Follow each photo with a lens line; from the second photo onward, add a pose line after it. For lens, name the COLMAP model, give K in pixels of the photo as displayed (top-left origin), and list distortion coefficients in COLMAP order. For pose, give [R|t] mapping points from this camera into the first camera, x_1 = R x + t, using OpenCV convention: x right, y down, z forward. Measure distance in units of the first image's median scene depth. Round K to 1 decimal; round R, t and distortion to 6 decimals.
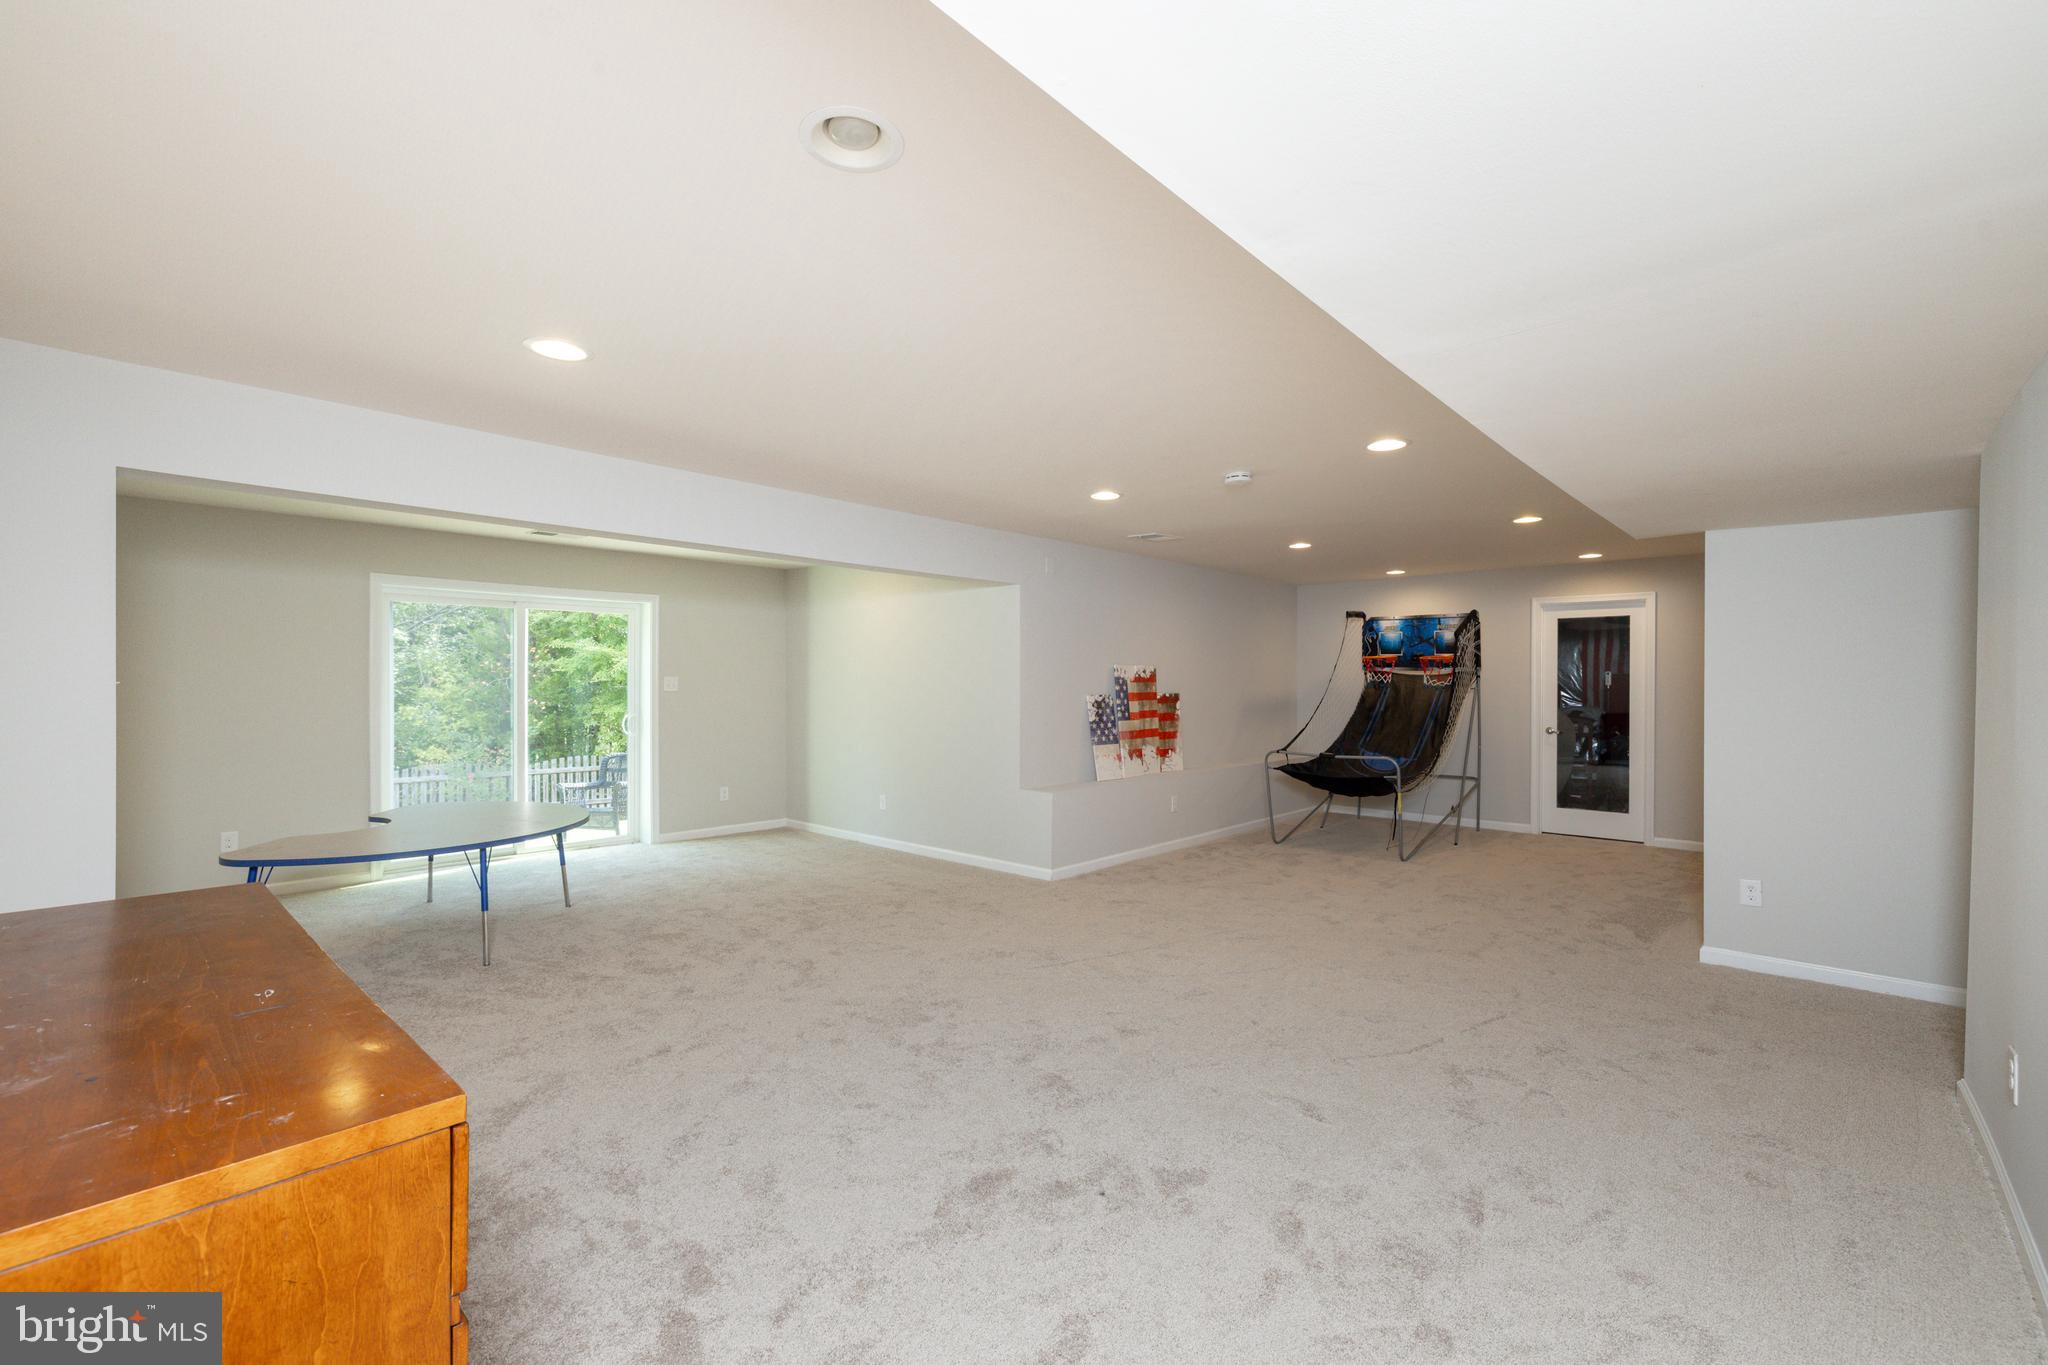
lens RADIAL K [[858.2, 0, 1019.6], [0, 858.2, 683.9], [0, 0, 1]] dist [0.003521, 0.000141]
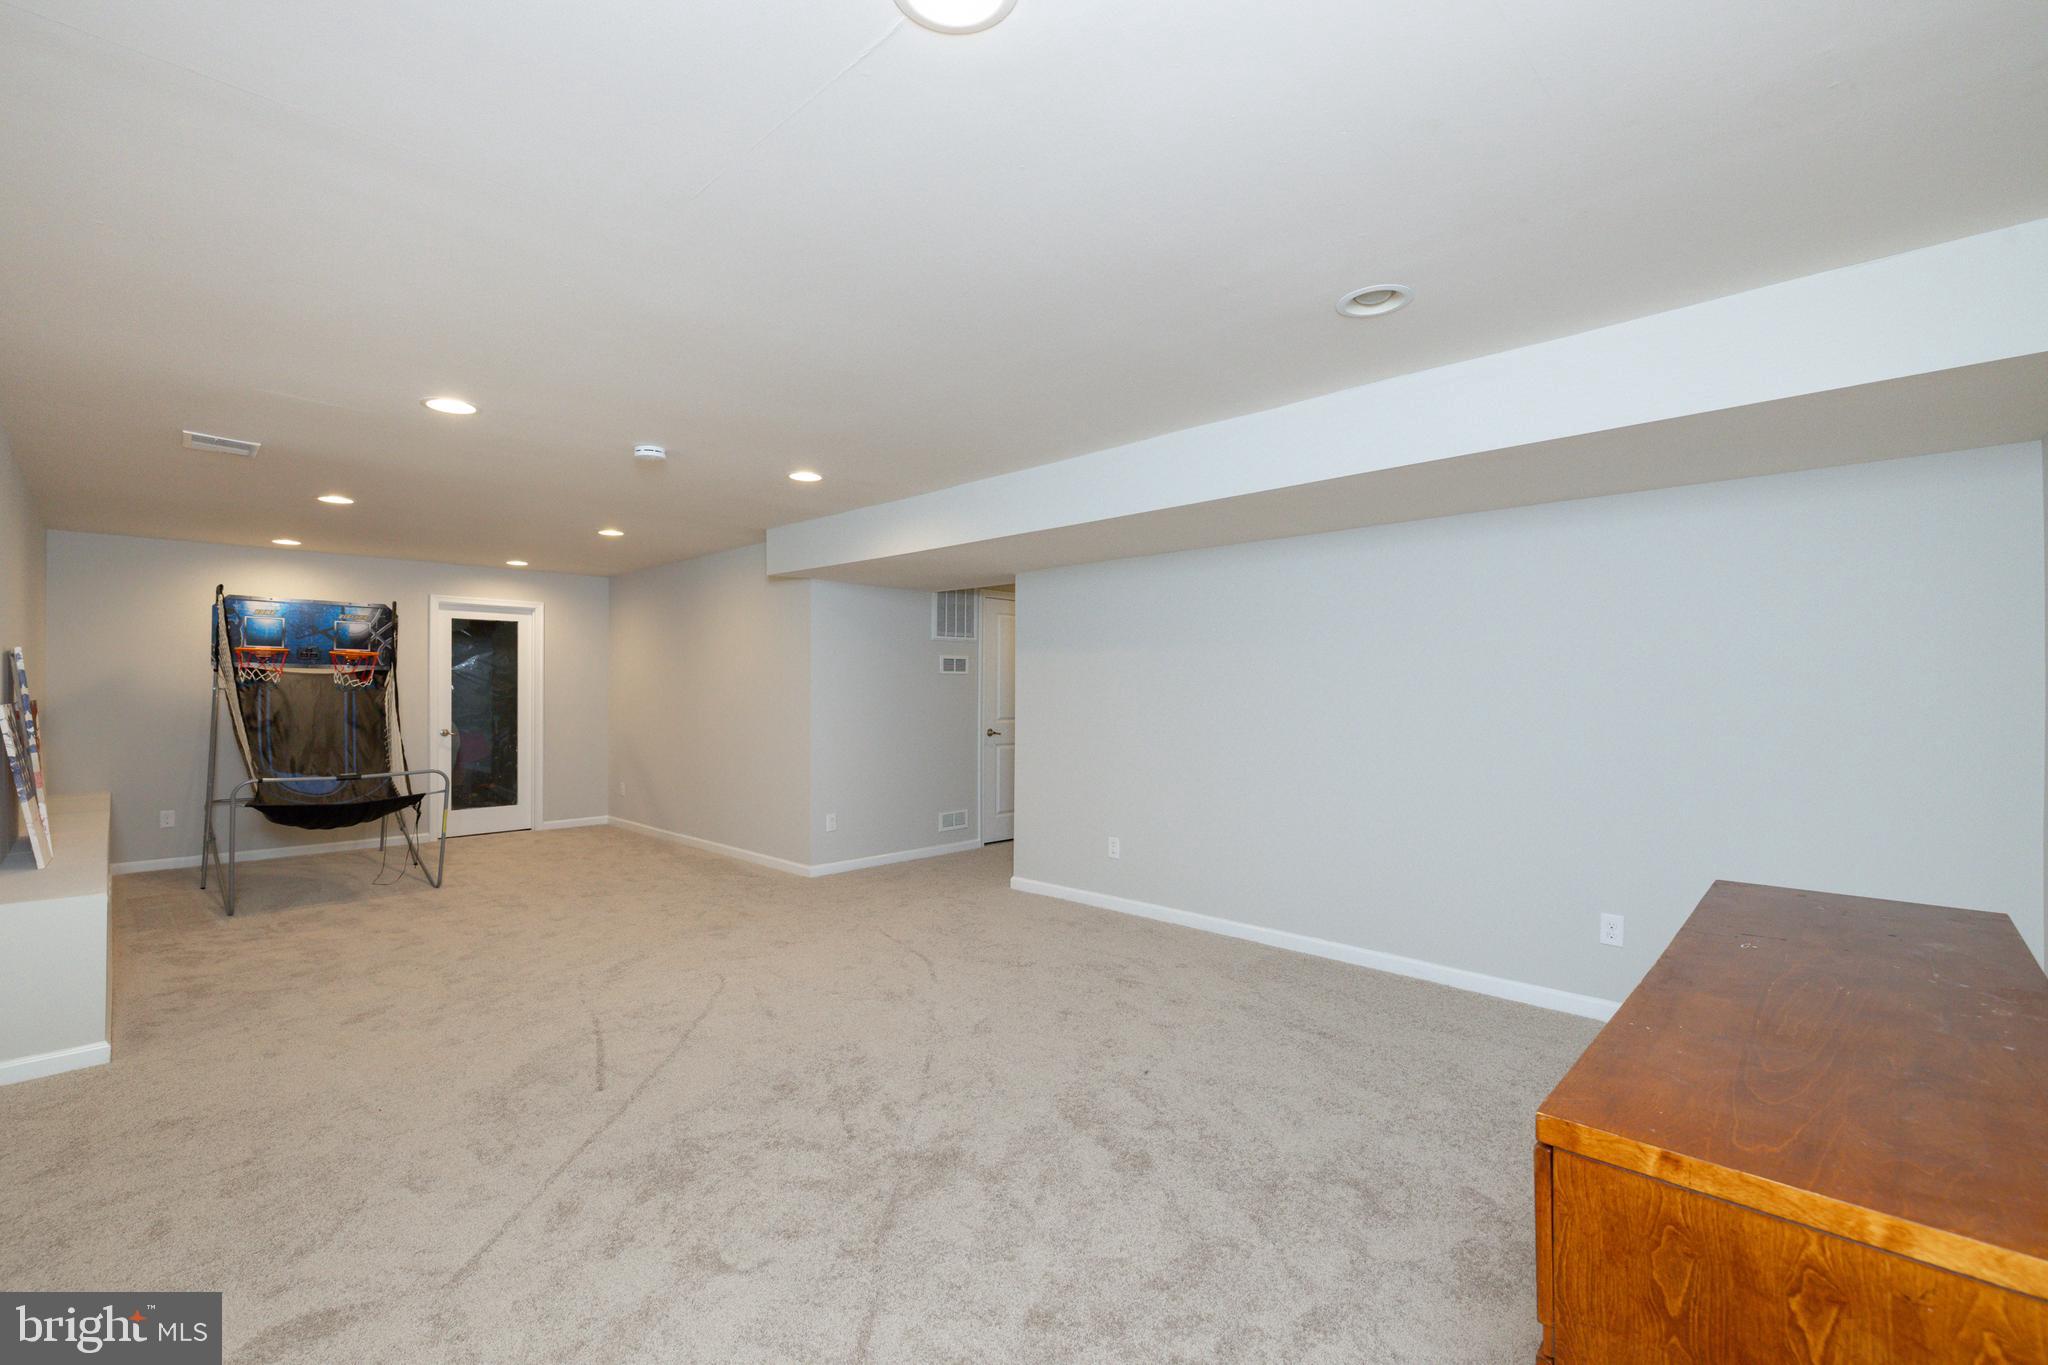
lens RADIAL K [[858.2, 0, 1018.7], [0, 858.2, 684.0], [0, 0, 1]] dist [0.003521, 0.000141]
pose [[0.037465, 0.002154, 0.999296, -0.337402], [-0.001213, 0.999997, -0.002110, 0.000468], [-0.999297, -0.001134, 0.037467, 0.318149]]
